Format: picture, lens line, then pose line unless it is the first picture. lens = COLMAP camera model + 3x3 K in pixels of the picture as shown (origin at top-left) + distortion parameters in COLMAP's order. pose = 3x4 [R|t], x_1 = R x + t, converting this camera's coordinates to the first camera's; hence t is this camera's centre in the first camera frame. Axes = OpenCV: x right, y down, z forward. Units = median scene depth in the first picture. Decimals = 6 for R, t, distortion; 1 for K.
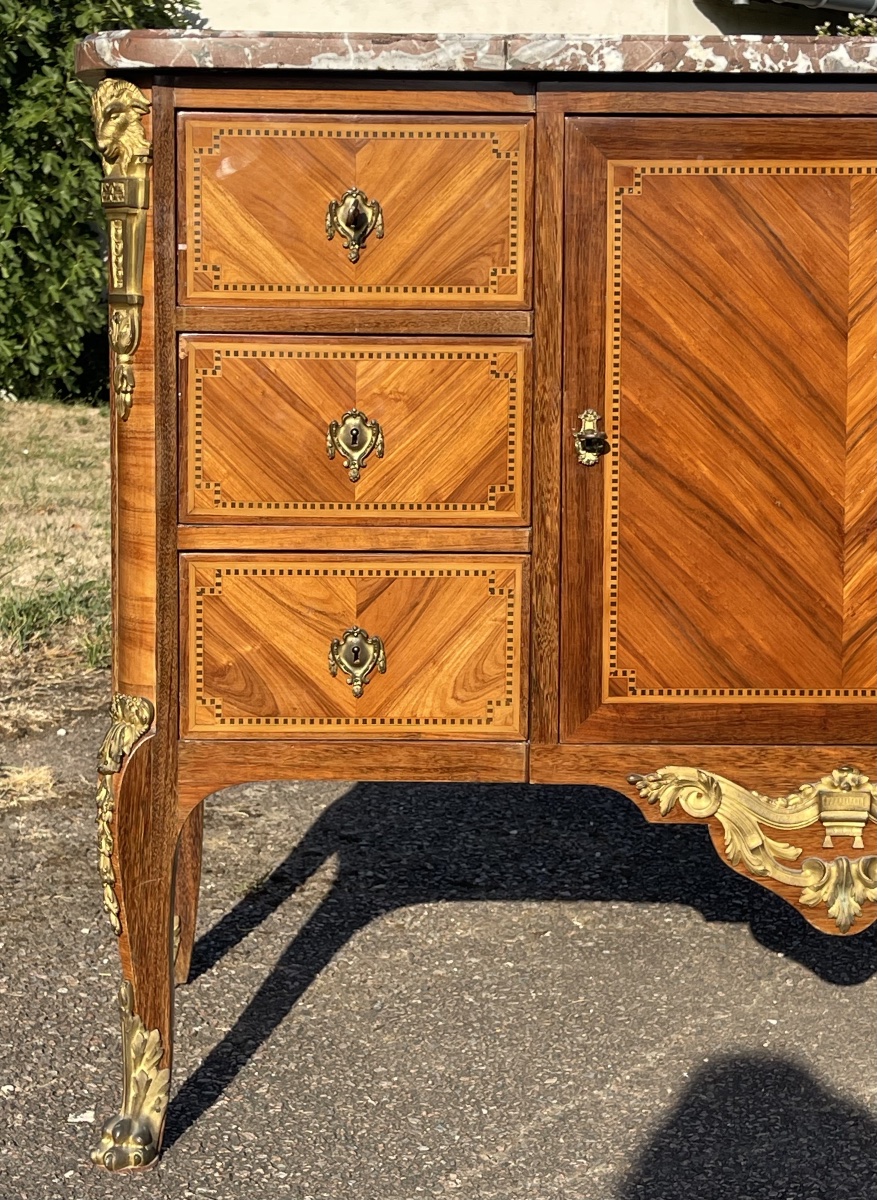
lens RADIAL K [[2168.7, 0, 454.9], [0, 2168.7, 492.2], [0, 0, 1]] dist [0.123110, 0.000000]
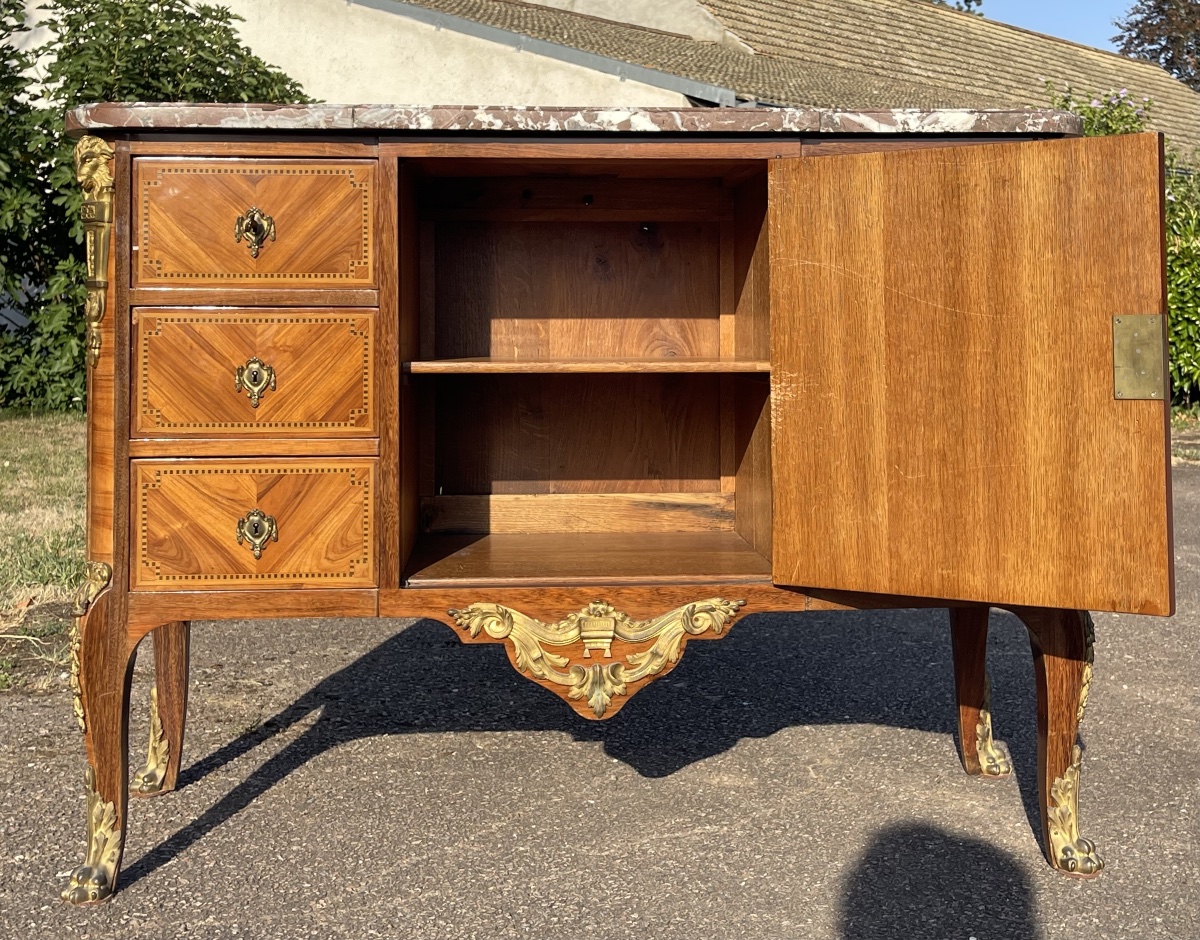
lens RADIAL K [[1652.8, 0, 640.8], [0, 1652.8, 307.5], [0, 0, 1]] dist [0.056197, 0.000000]
pose [[0.998703, -0.009963, 0.049921, 0.155739], [0.015390, 0.993863, -0.109539, 0.053728], [-0.048523, 0.110166, 0.992728, -0.118269]]
